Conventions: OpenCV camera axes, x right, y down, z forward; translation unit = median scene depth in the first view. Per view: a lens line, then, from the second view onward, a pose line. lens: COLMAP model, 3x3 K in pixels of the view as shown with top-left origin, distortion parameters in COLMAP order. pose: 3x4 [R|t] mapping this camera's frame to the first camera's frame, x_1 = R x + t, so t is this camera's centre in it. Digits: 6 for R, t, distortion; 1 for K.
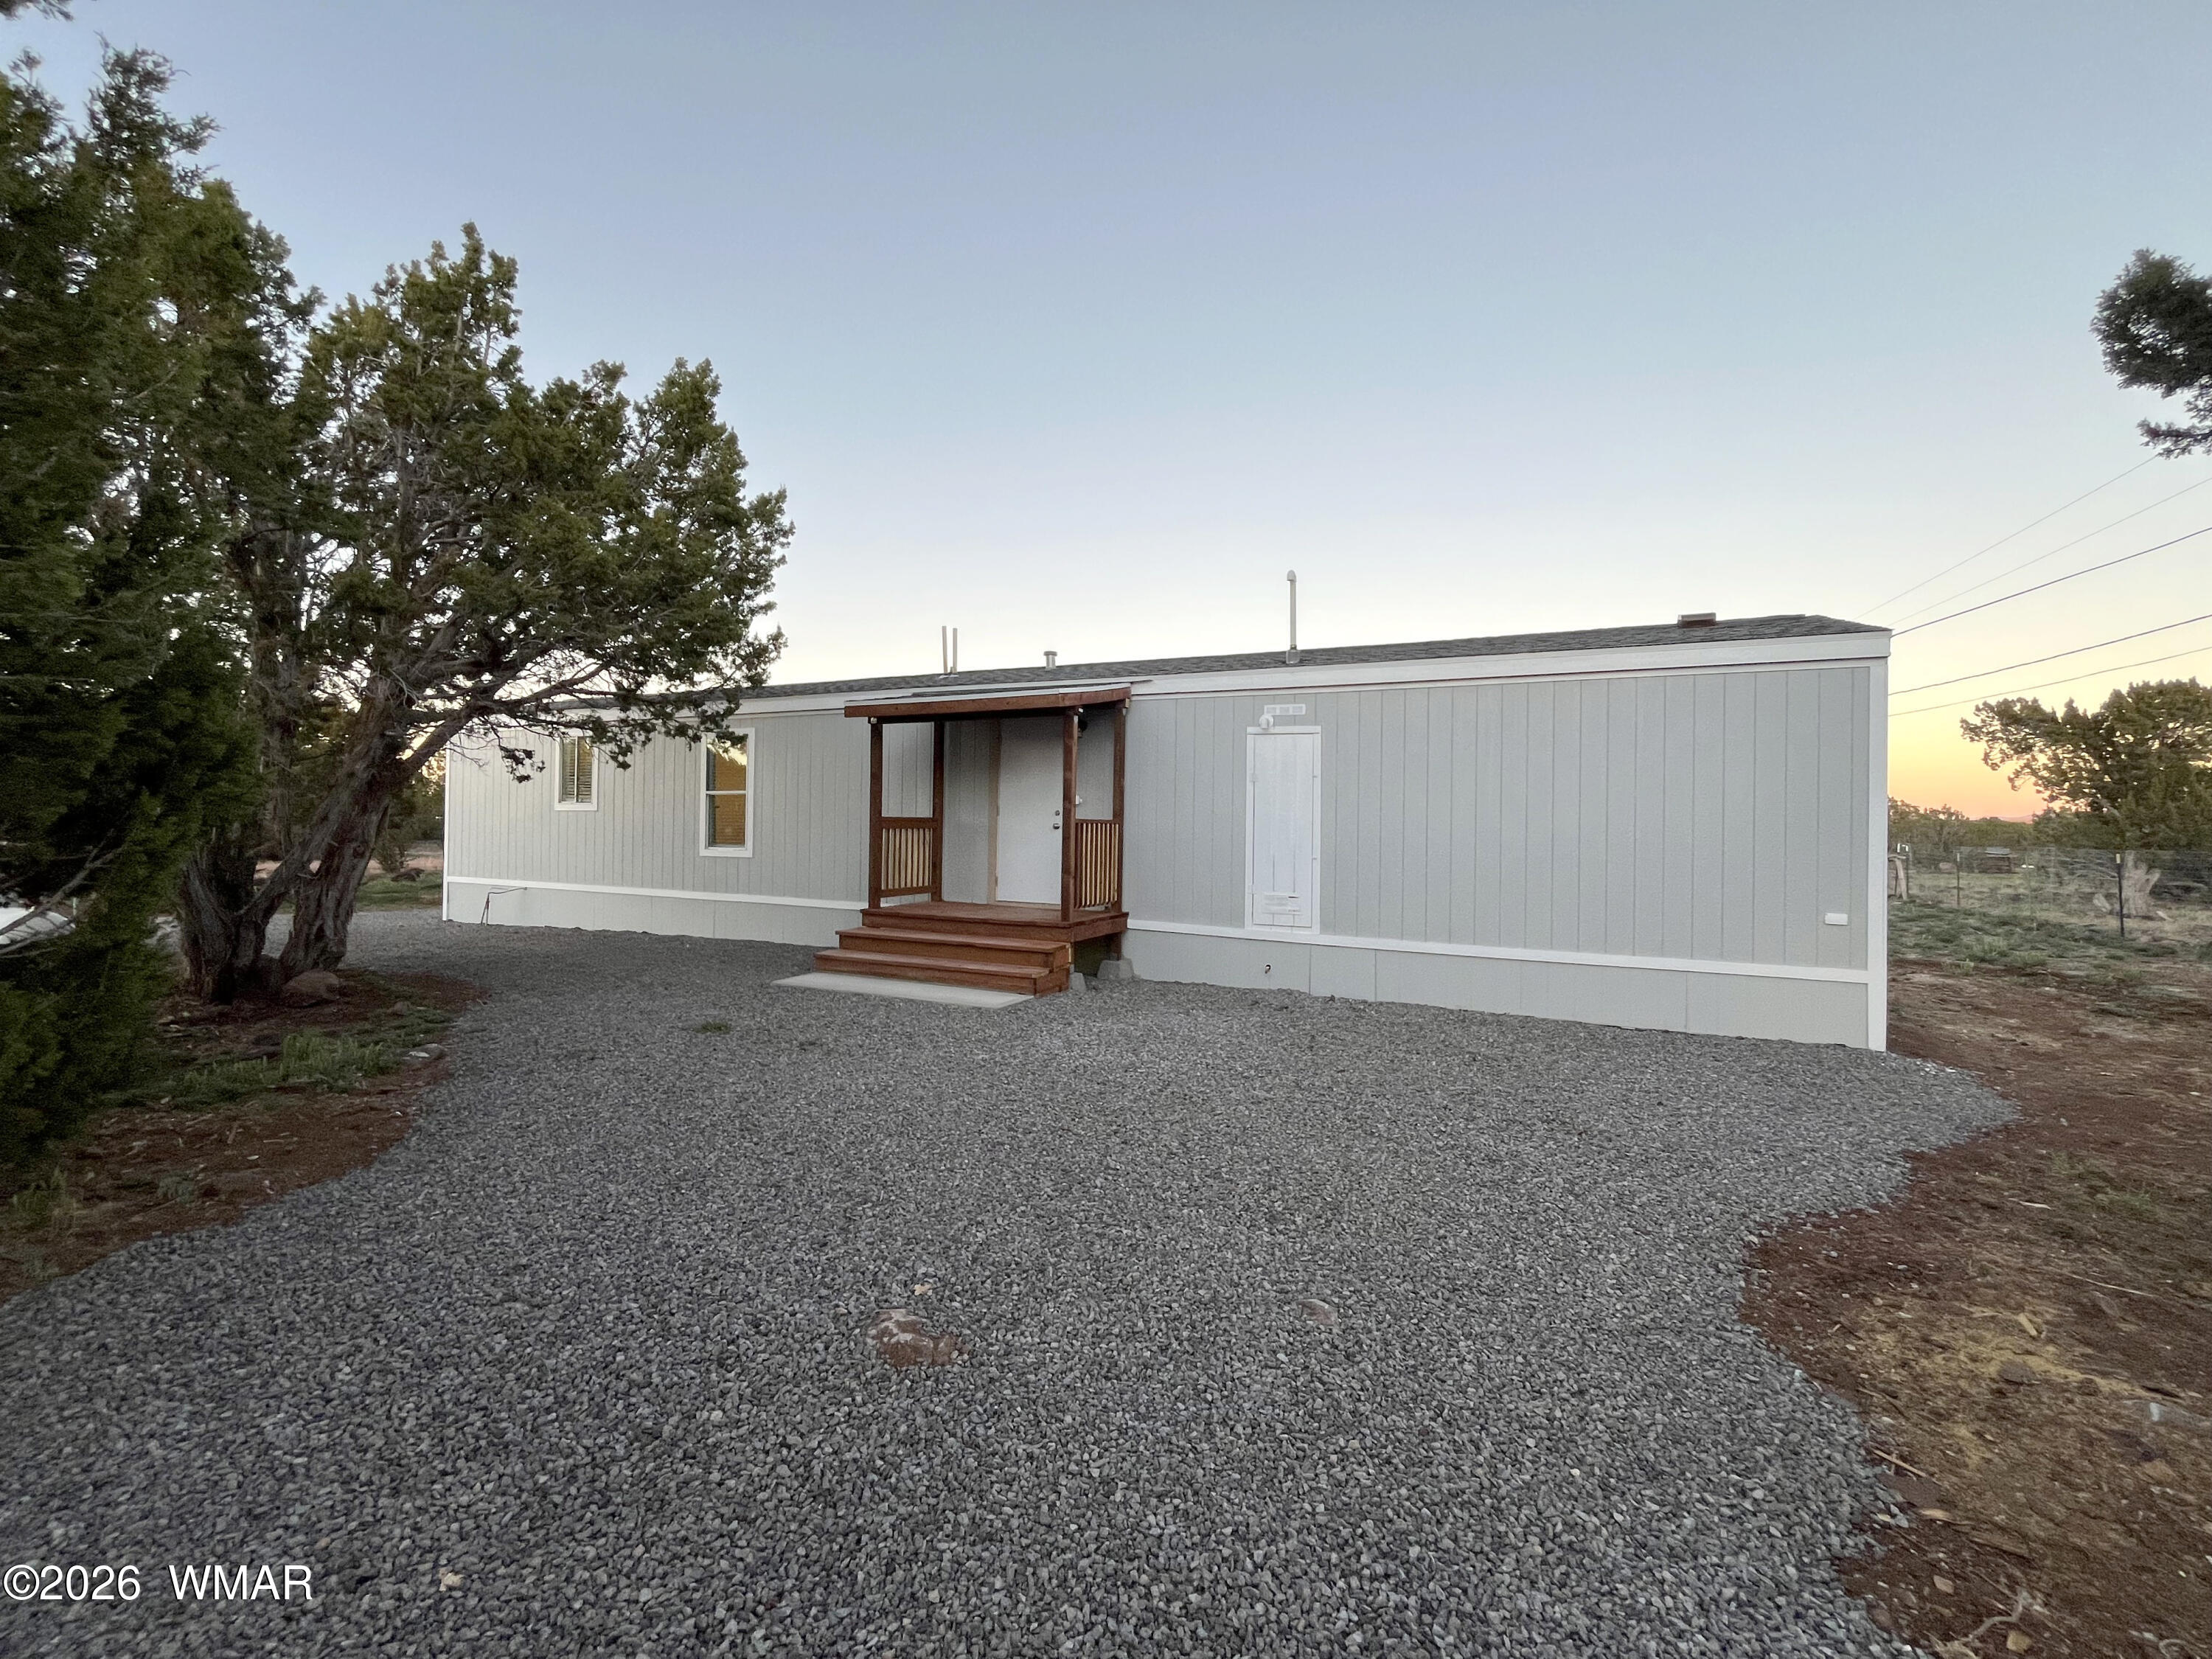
lens RADIAL K [[902.5, 0, 1118.0], [0, 902.5, 828.4], [0, 0, 1]] dist [-0.003779, 0.000644]
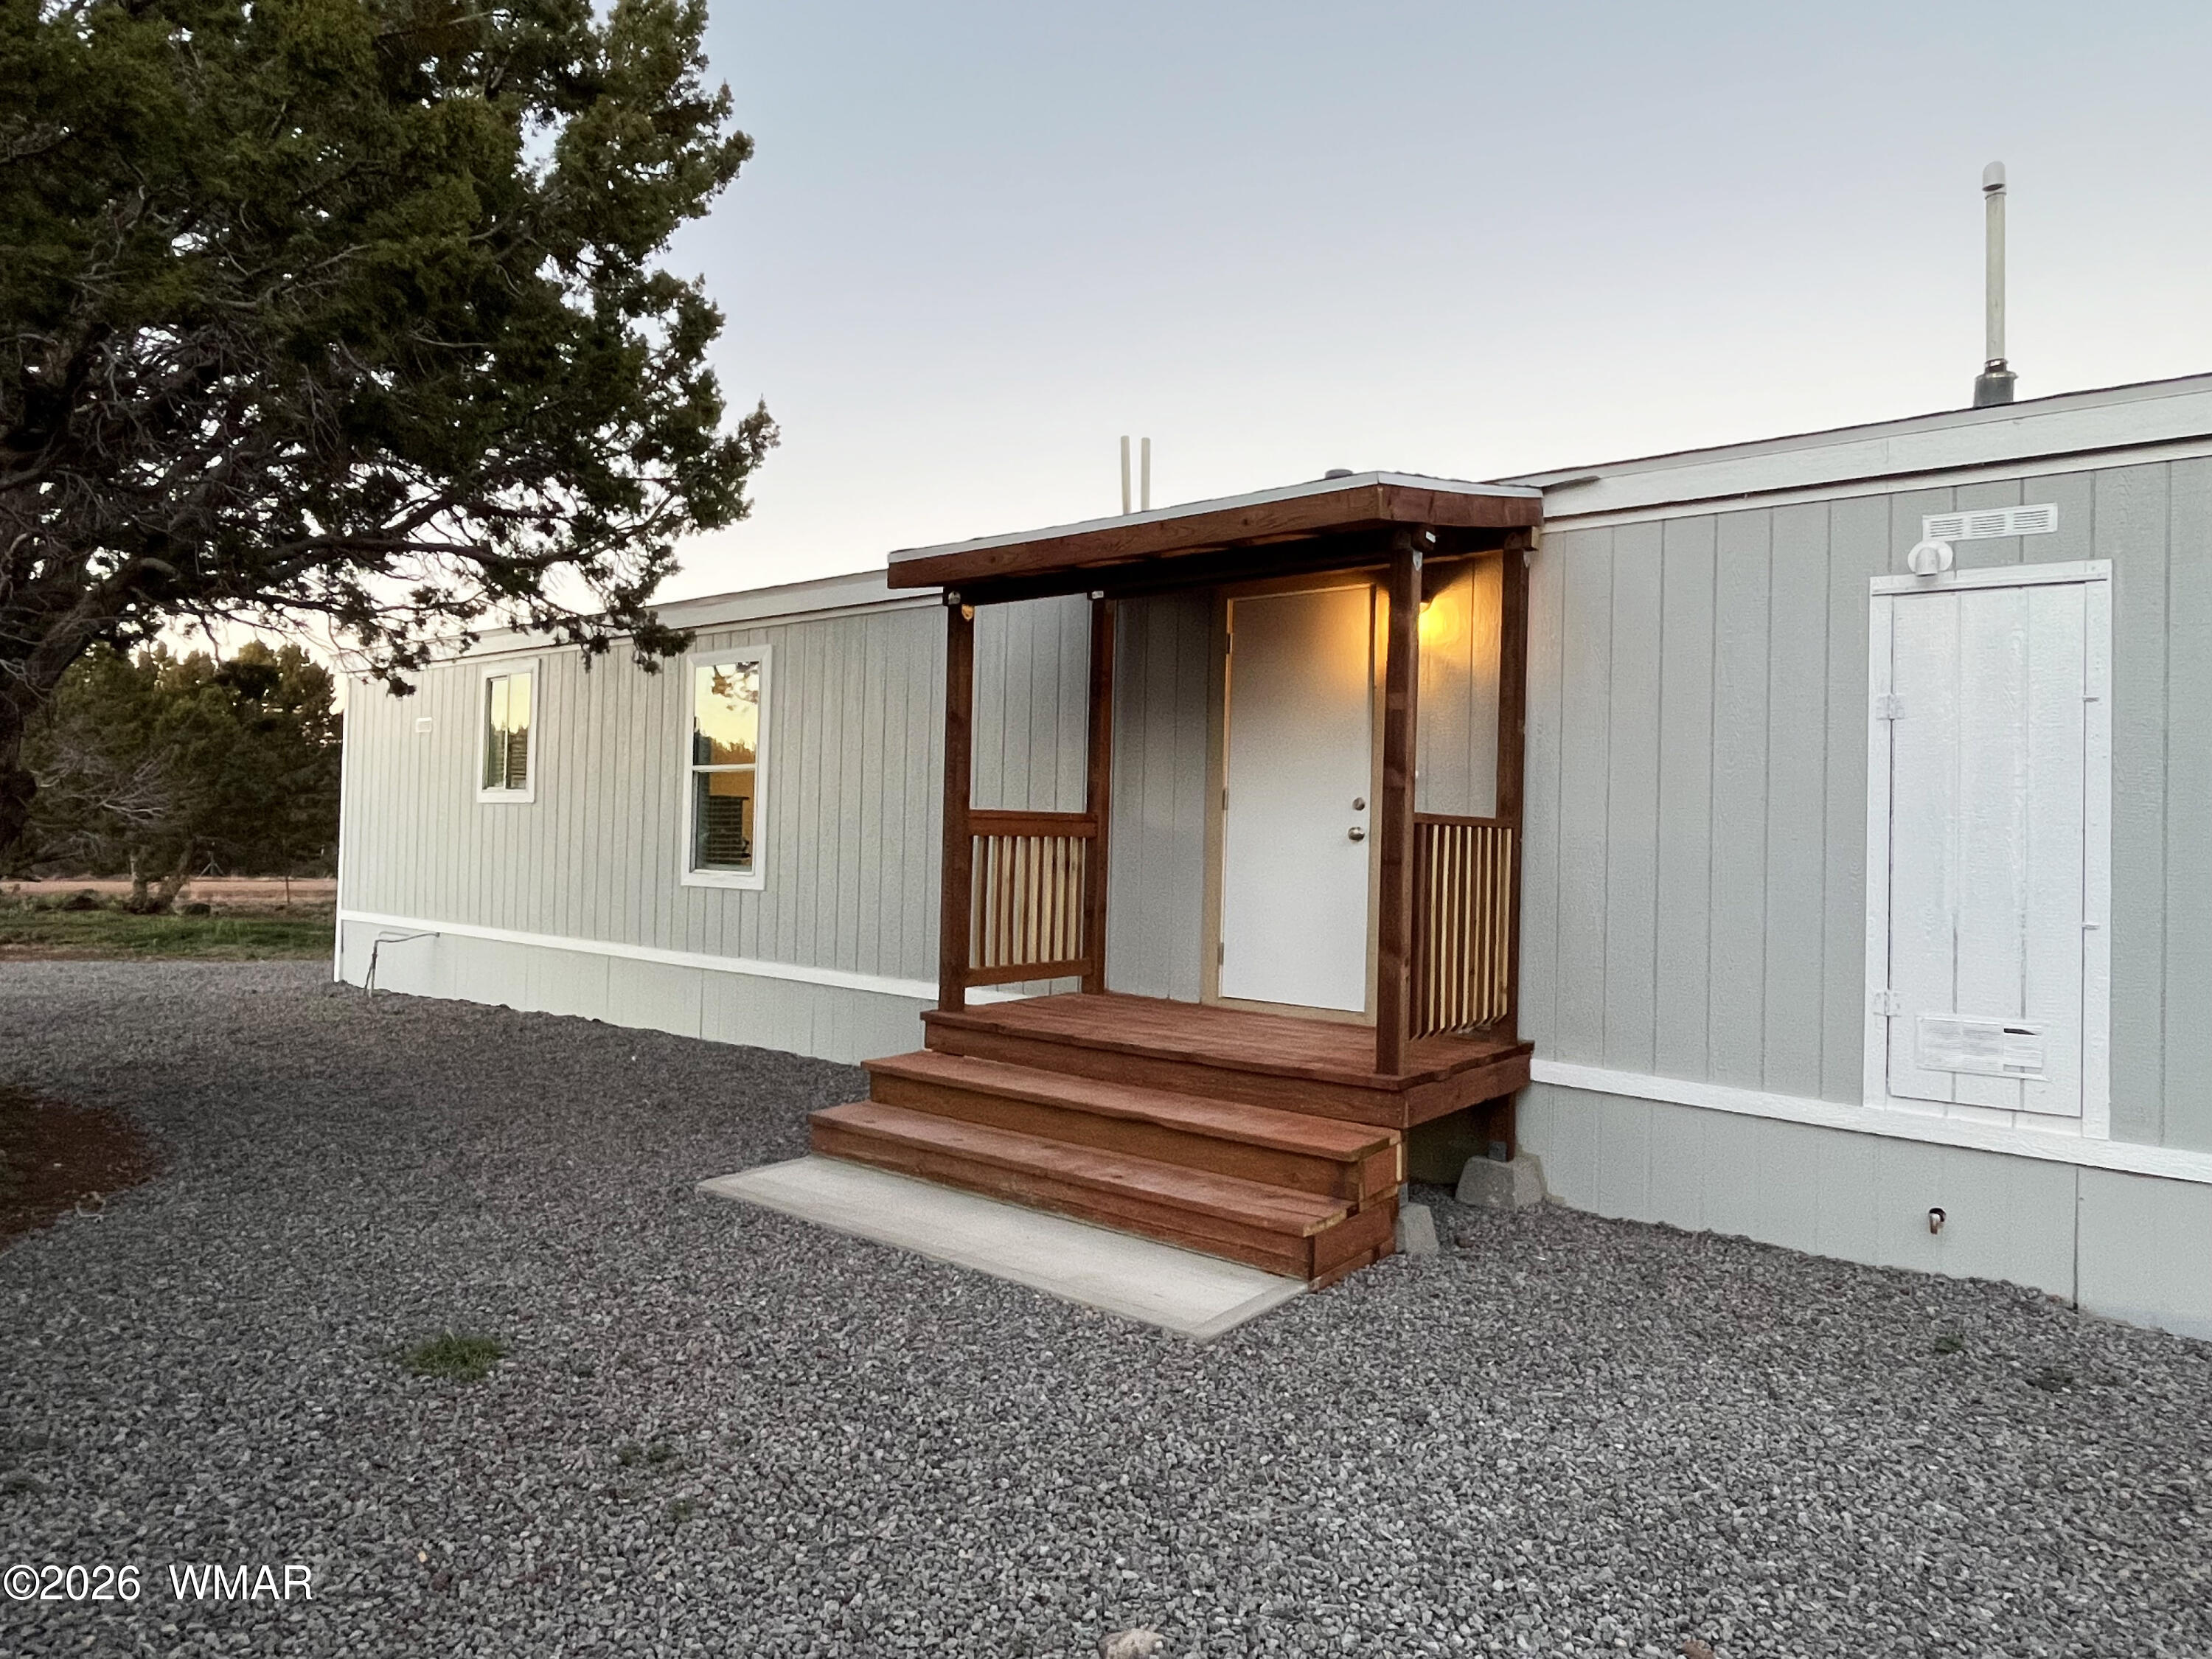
lens RADIAL K [[1297.9, 0, 1115.4], [0, 1297.9, 827.8], [0, 0, 1]] dist [-0.006533, -0.000523]
pose [[0.974083, 0.006931, -0.226083, -0.042116], [-0.010191, 0.999860, -0.013254, 0.004211], [0.225960, 0.015215, 0.974018, 0.379813]]
